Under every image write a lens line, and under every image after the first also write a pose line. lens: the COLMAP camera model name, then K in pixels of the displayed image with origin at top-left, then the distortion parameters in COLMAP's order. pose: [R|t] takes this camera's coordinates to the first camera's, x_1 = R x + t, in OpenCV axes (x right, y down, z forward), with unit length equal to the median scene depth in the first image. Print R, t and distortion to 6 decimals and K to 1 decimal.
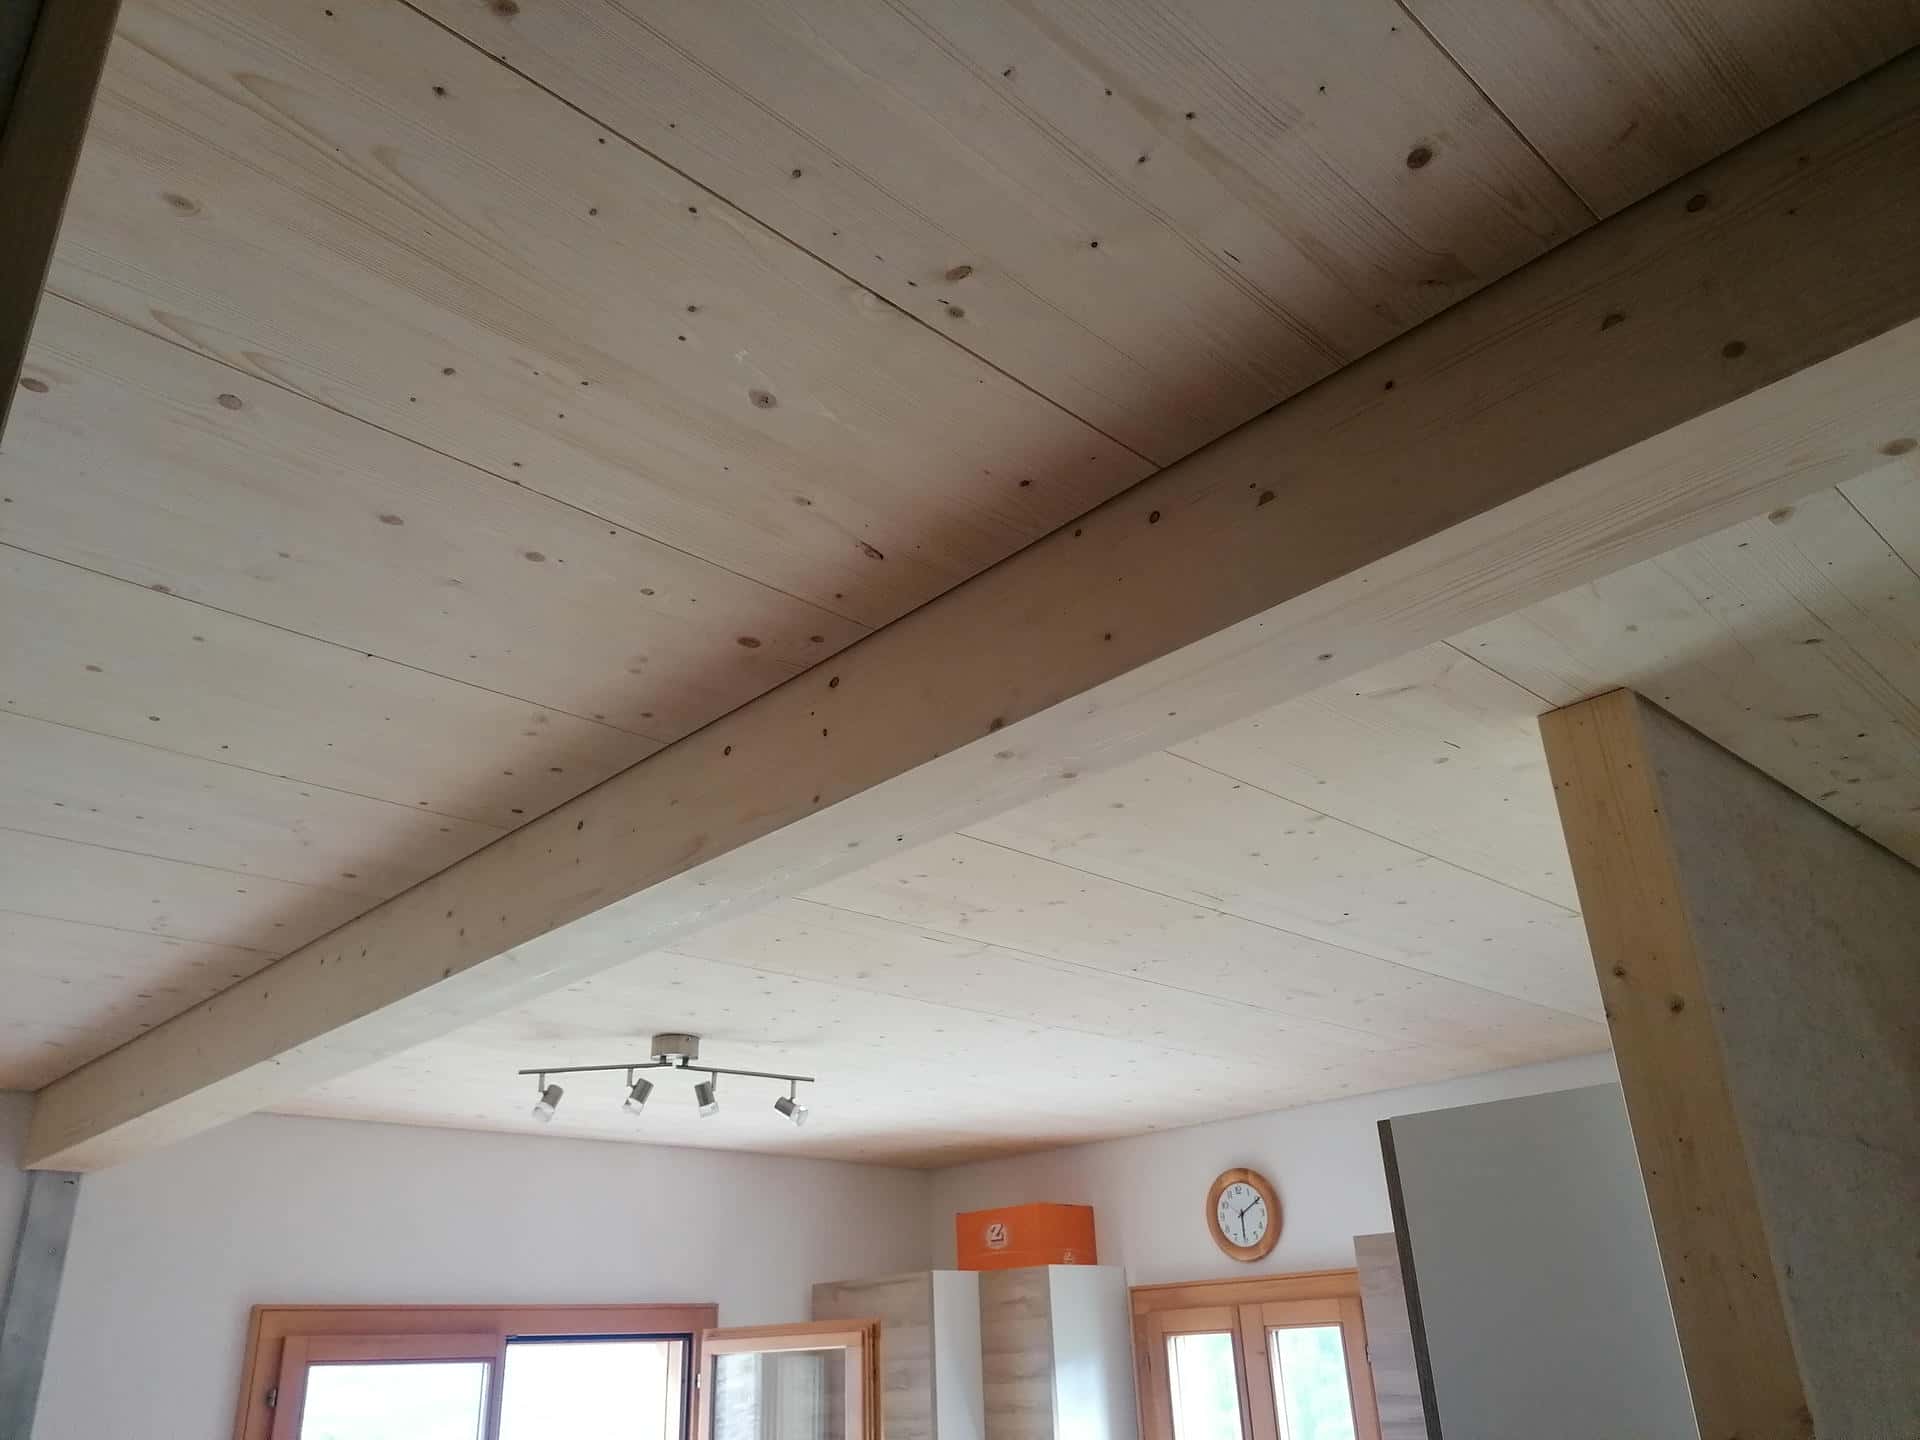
lens RADIAL K [[1440.4, 0, 960.0], [0, 1440.4, 720.0], [0, 0, 1]] dist [0.103476, -0.116981]
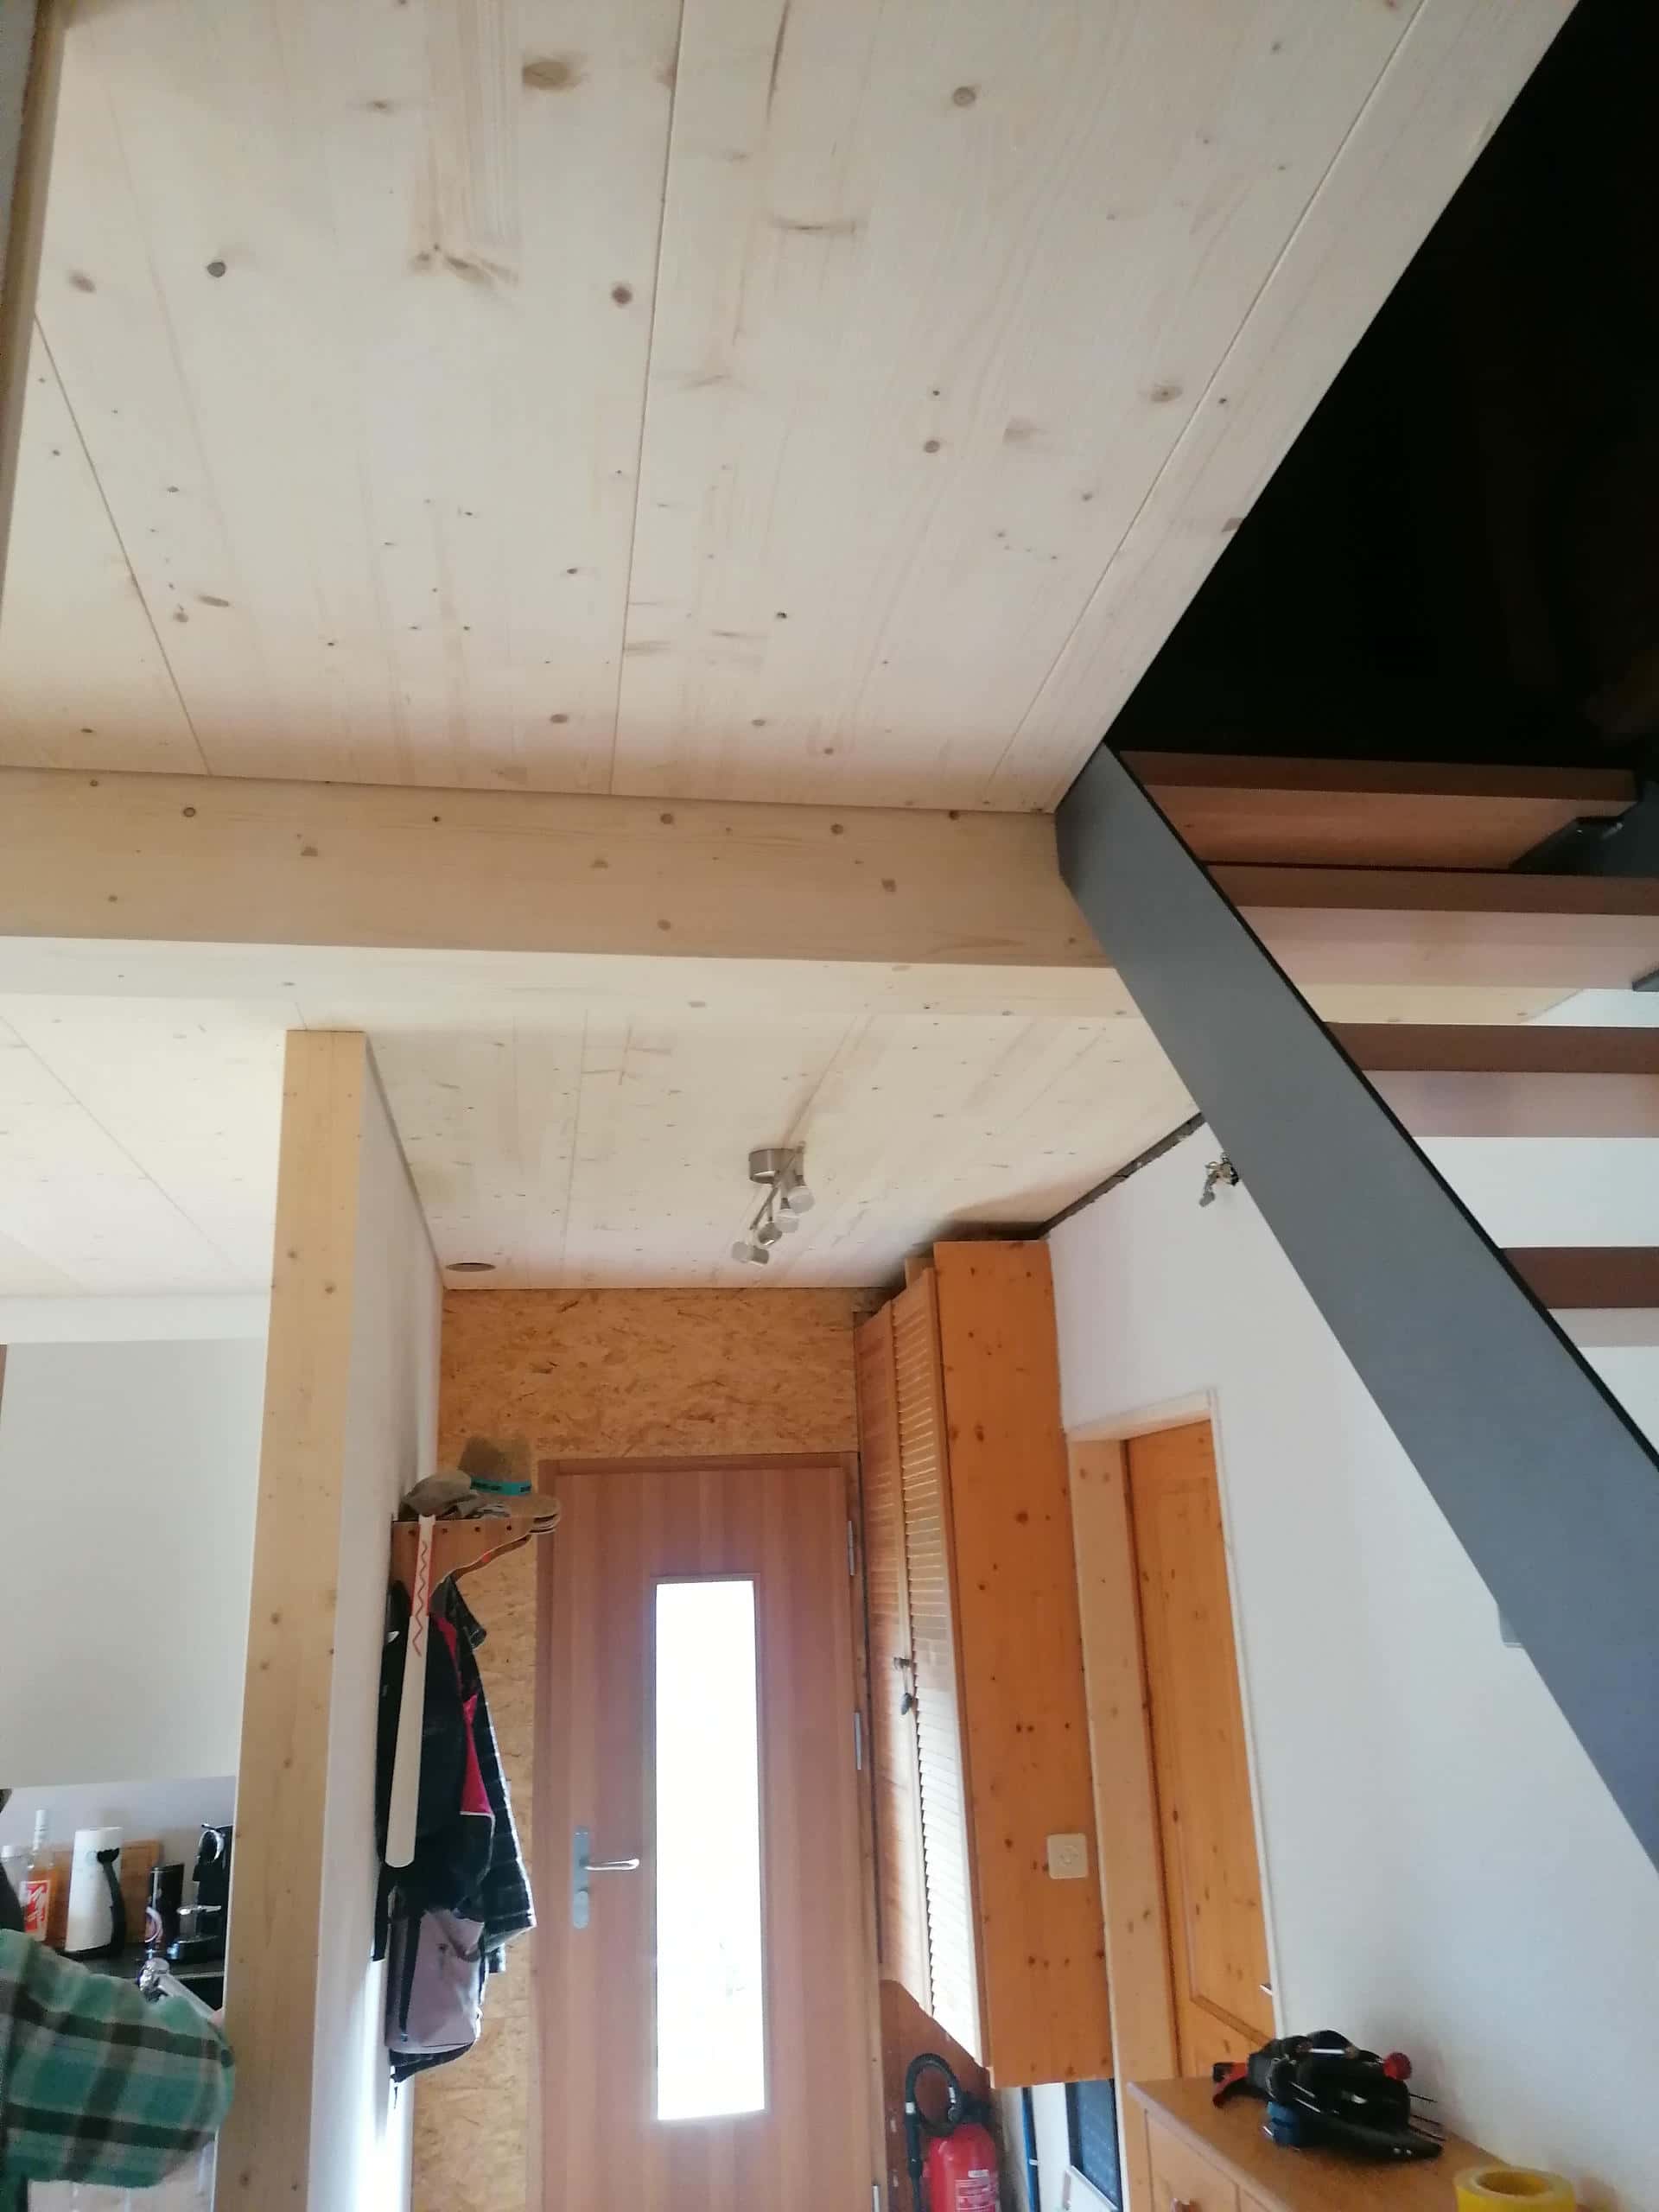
lens RADIAL K [[1659.5, 0, 829.5], [0, 1659.5, 1106.0], [0, 0, 1]] dist [0.103476, -0.116981]
pose [[0.558976, 0.243196, 0.792718, -0.558691], [-0.328700, 0.942687, -0.057426, -0.015199], [-0.761250, -0.228466, 0.606878, -0.207098]]
